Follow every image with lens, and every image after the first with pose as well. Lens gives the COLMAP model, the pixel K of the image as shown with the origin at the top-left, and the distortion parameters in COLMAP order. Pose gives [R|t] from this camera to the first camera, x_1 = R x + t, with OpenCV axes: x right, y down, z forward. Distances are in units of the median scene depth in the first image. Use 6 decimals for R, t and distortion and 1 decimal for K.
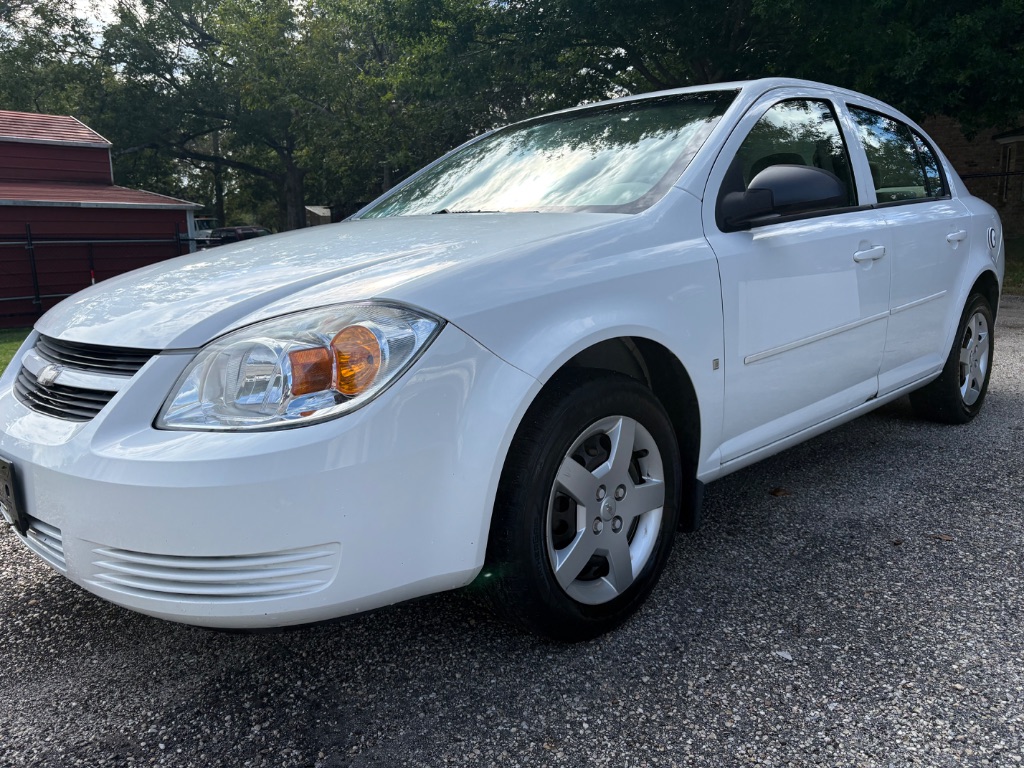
lens RADIAL K [[761.2, 0, 499.1], [0, 761.2, 401.3], [0, 0, 1]] dist [-0.009998, -0.003178]
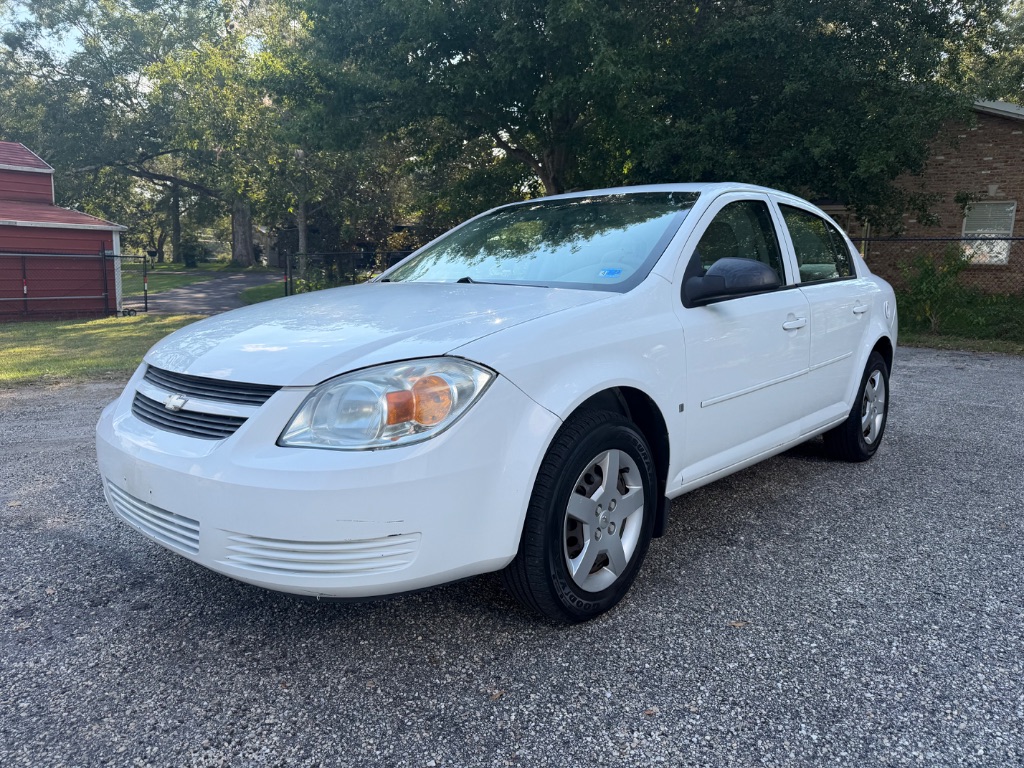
lens RADIAL K [[761.2, 0, 499.1], [0, 761.2, 401.3], [0, 0, 1]] dist [-0.009998, -0.003178]
pose [[0.995444, 0.029577, 0.090647, -0.145124], [-0.026107, 0.998889, -0.039227, -0.000675], [-0.091706, 0.036681, 0.995110, -0.271560]]
